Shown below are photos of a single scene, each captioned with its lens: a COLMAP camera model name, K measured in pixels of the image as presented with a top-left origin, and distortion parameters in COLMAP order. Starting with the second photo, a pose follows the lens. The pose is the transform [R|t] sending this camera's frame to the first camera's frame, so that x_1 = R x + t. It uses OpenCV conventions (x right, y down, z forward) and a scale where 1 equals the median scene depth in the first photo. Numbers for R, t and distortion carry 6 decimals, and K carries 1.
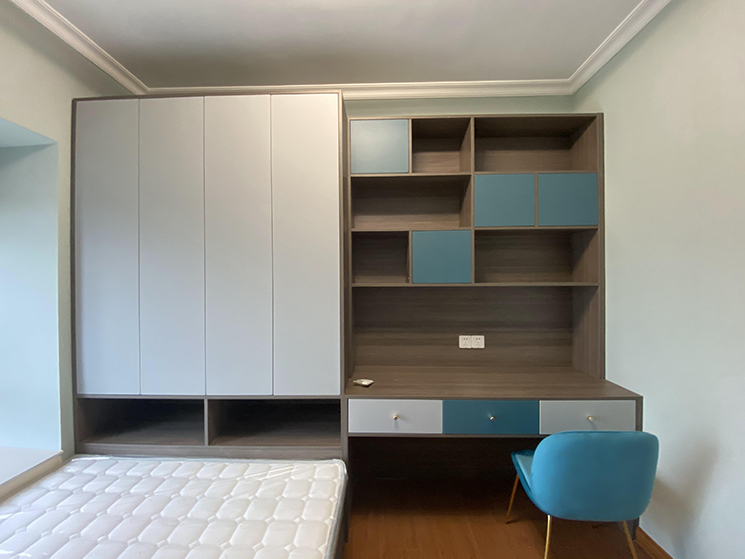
lens RADIAL K [[299.4, 0, 372.5], [0, 299.4, 279.5], [0, 0, 1]] dist [0.027882, -0.021881]
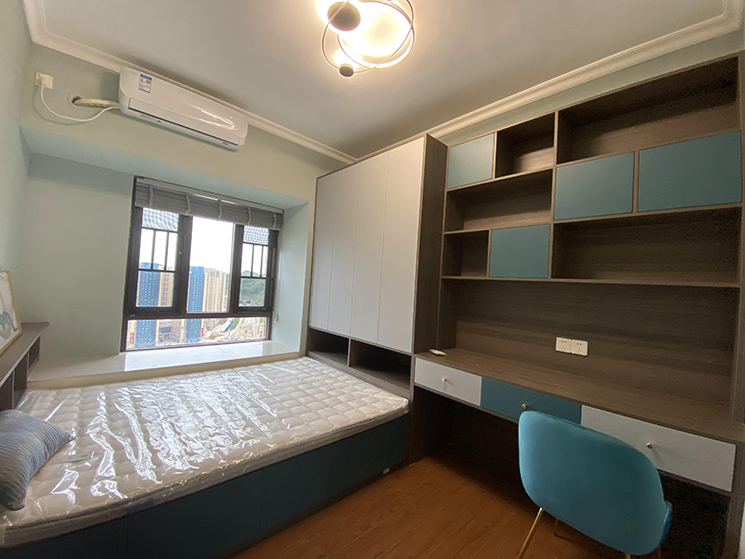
lens RADIAL K [[301.3, 0, 372.5], [0, 301.3, 279.5], [0, 0, 1]] dist [-0.000585, -0.000037]
pose [[0.696579, 0.036730, -0.716539, 0.636679], [-0.066434, 0.997700, -0.013442, 0.066523], [0.714398, 0.056966, 0.697417, -0.090439]]
